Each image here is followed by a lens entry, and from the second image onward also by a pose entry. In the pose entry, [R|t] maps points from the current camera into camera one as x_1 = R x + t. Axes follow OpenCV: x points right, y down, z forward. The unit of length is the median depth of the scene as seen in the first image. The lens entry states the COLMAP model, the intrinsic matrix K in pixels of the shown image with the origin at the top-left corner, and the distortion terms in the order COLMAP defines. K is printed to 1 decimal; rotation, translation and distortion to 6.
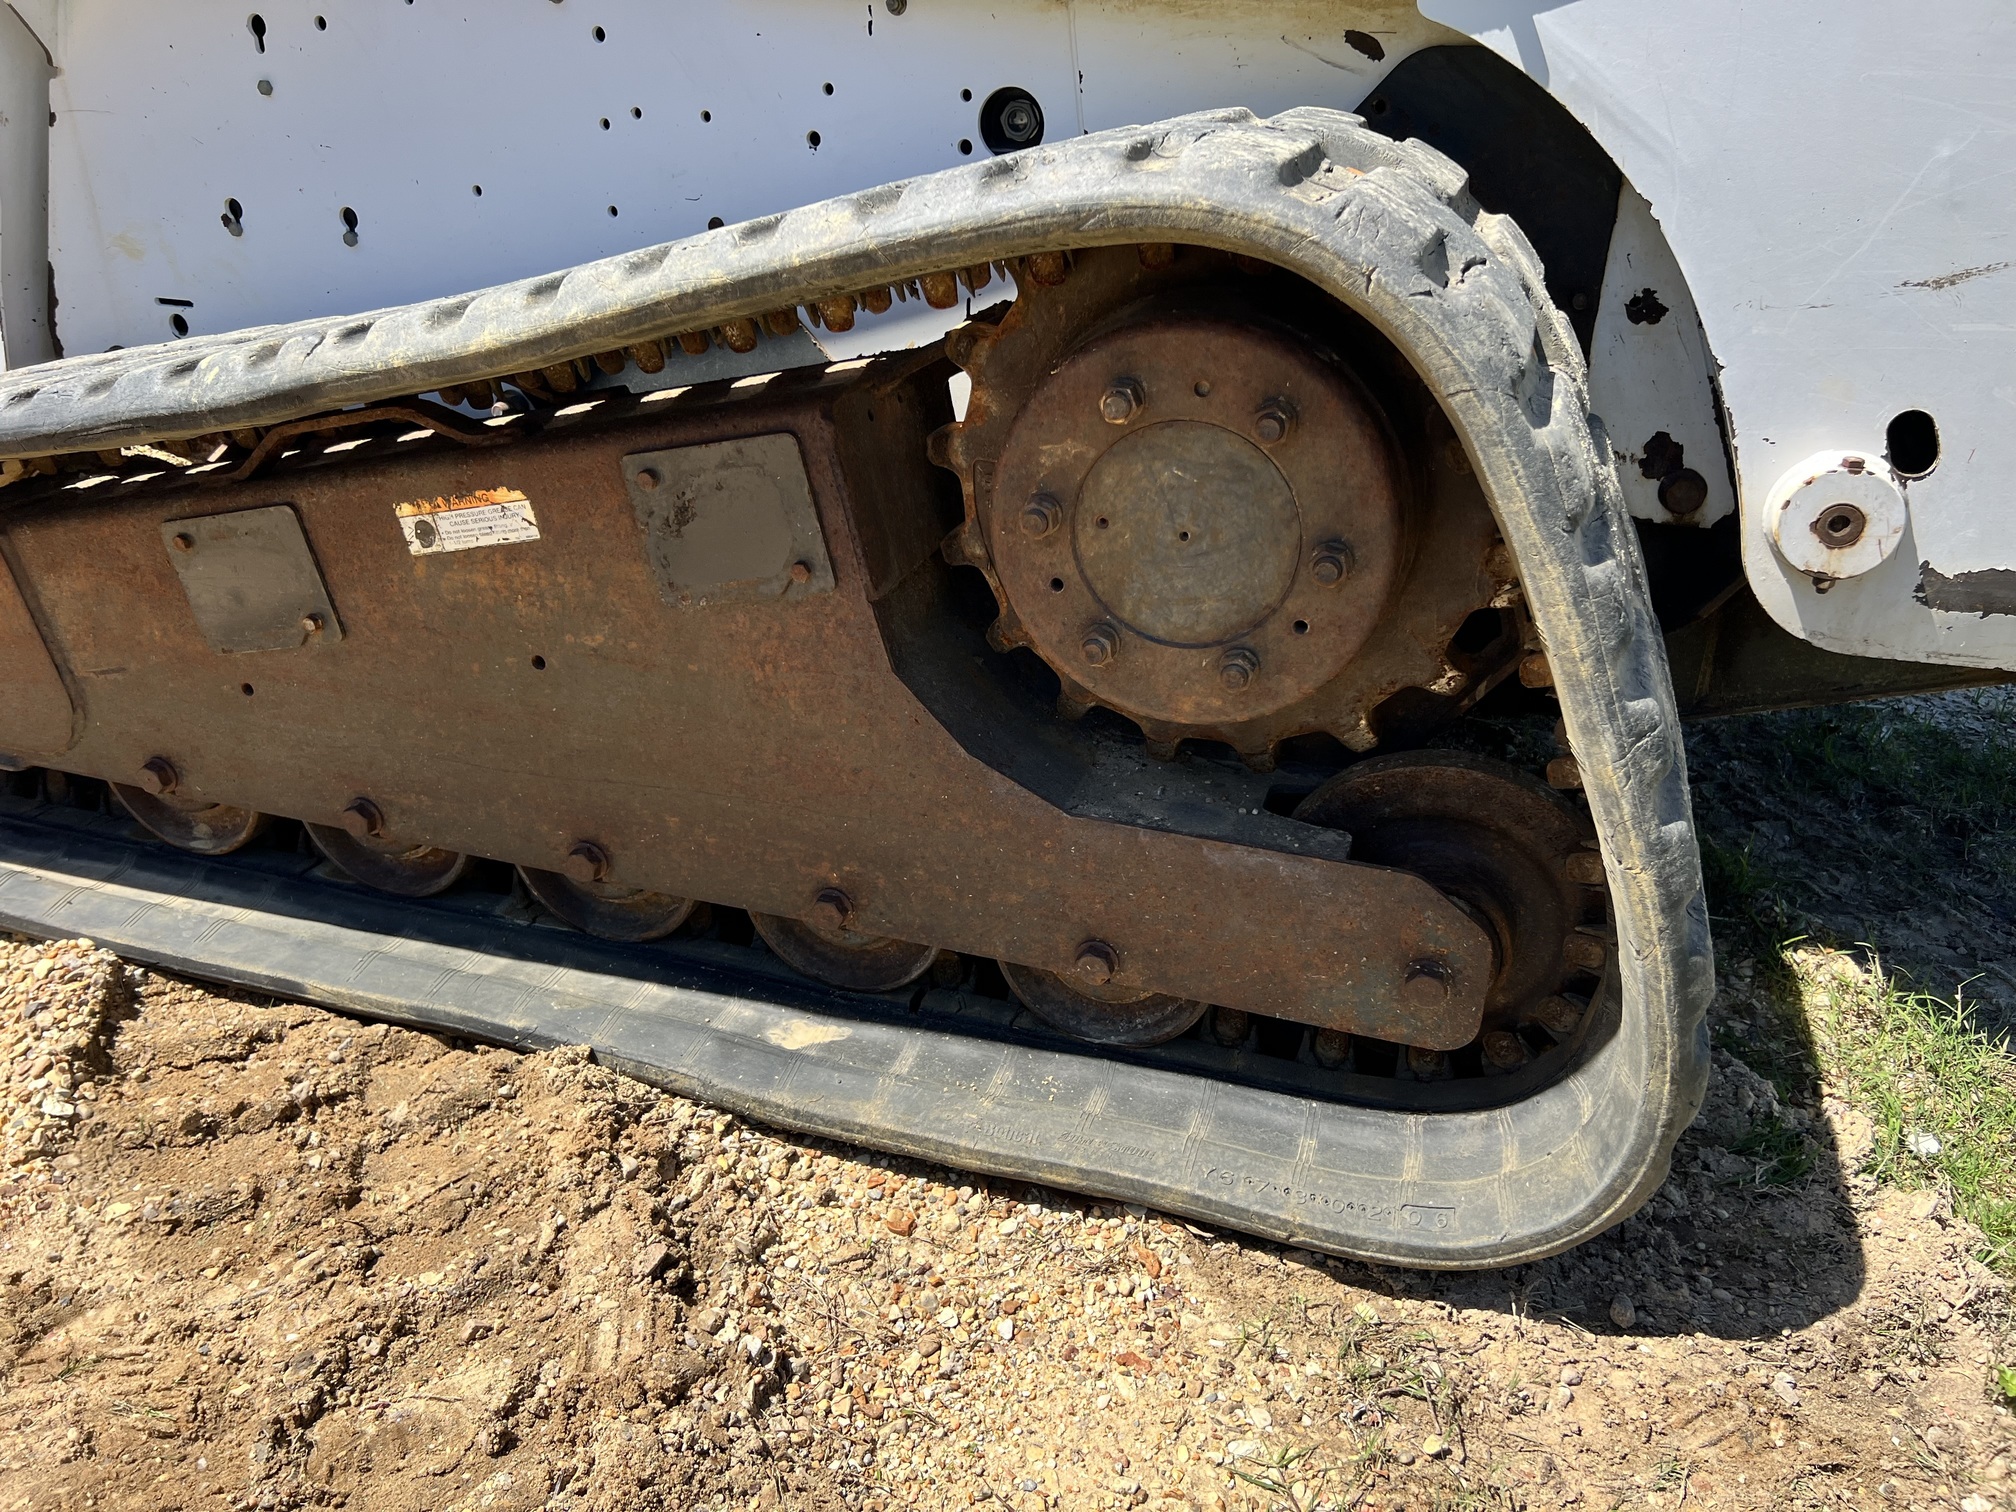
lens RADIAL K [[1522.8, 0, 1023.2], [0, 1522.8, 742.0], [0, 0, 1]] dist [0.058633, -0.069460]
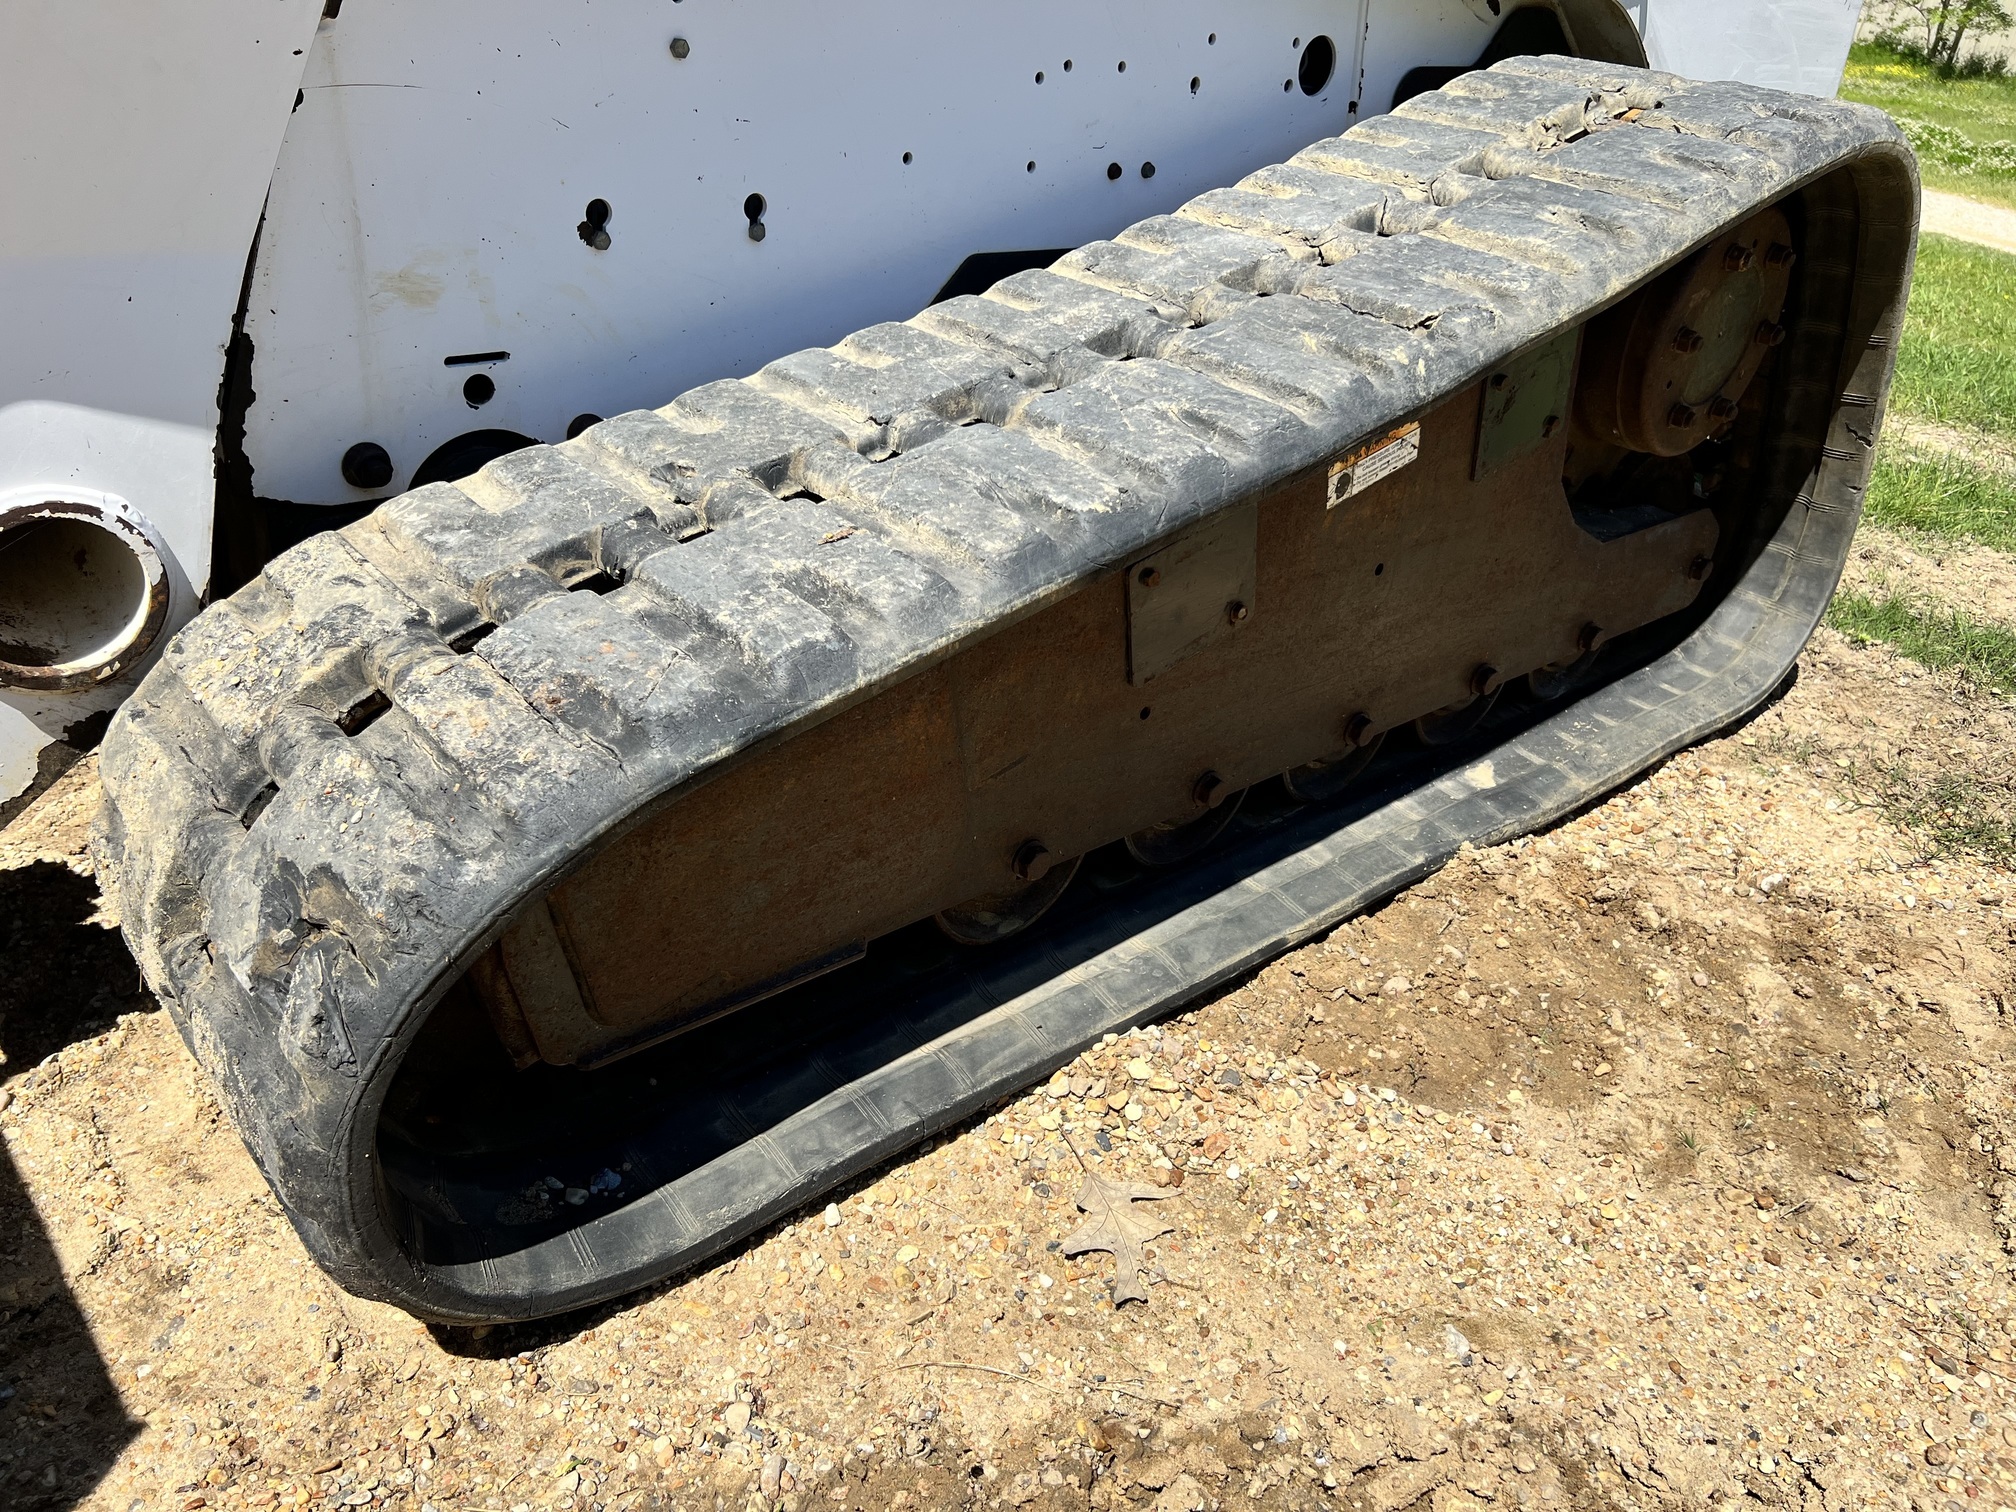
lens RADIAL K [[1522.8, 0, 1015.6], [0, 1522.8, 757.1], [0, 0, 1]] dist [0.058633, -0.069460]
pose [[0.507266, -0.393821, 0.766542, -1.392580], [0.296533, 0.914926, 0.273822, -0.319246], [-0.809166, 0.088404, 0.580892, 0.547731]]
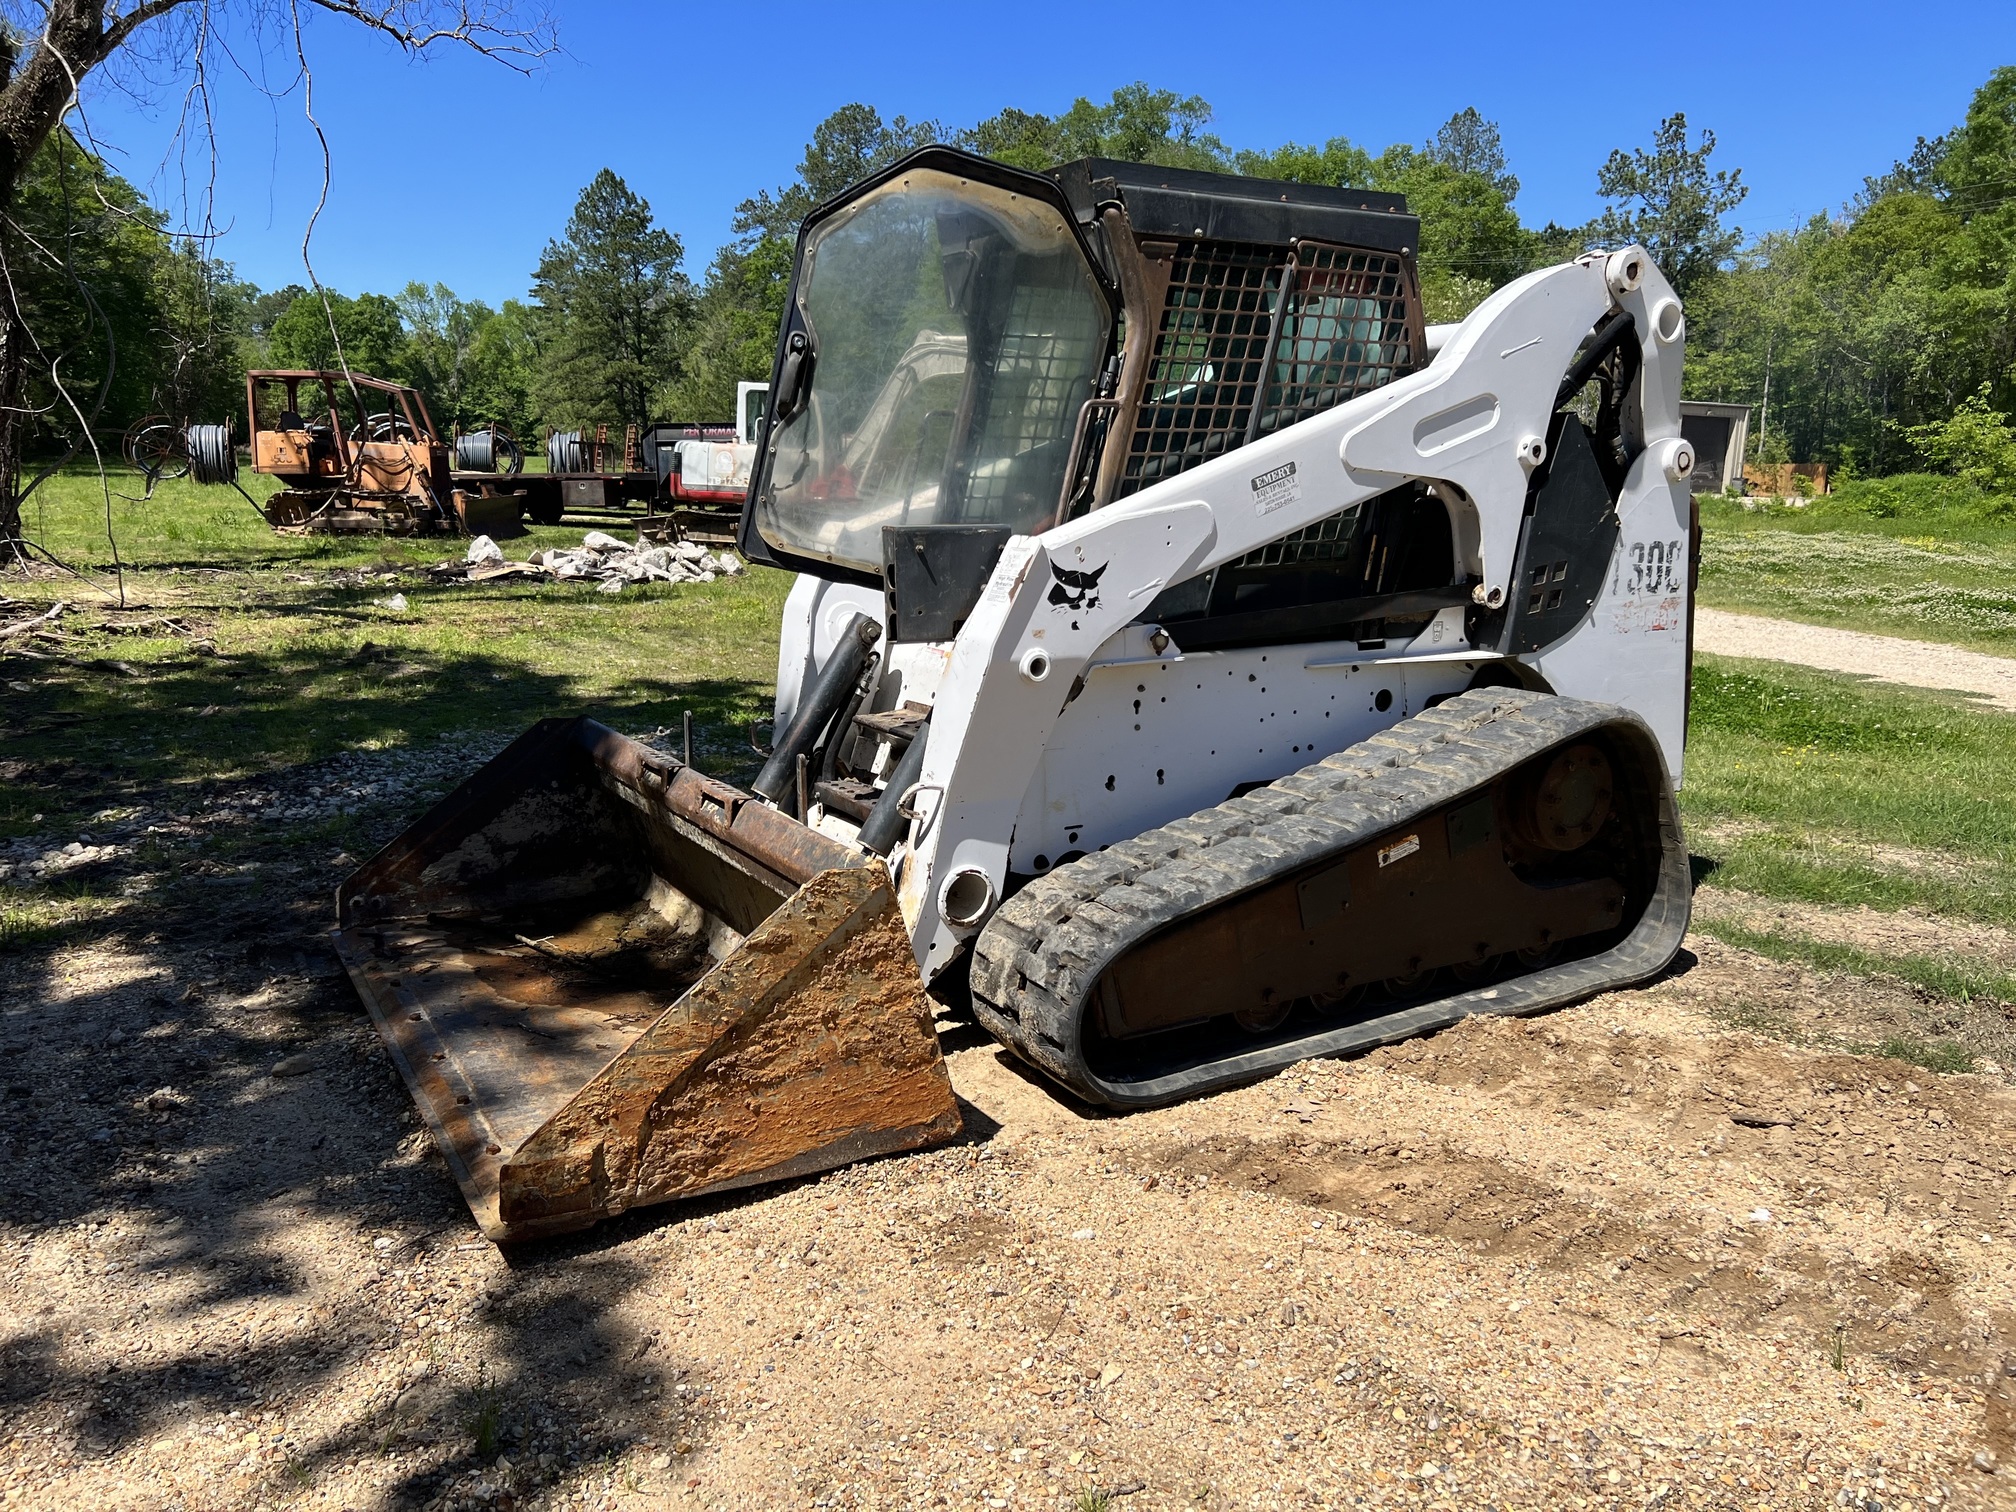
lens RADIAL K [[1522.8, 0, 993.5], [0, 1522.8, 766.1], [0, 0, 1]] dist [0.058633, -0.069460]
pose [[0.666882, -0.165529, 0.726546, -2.884009], [0.343666, 0.933451, -0.102777, -0.248910], [-0.661182, 0.318229, 0.679388, -0.525624]]
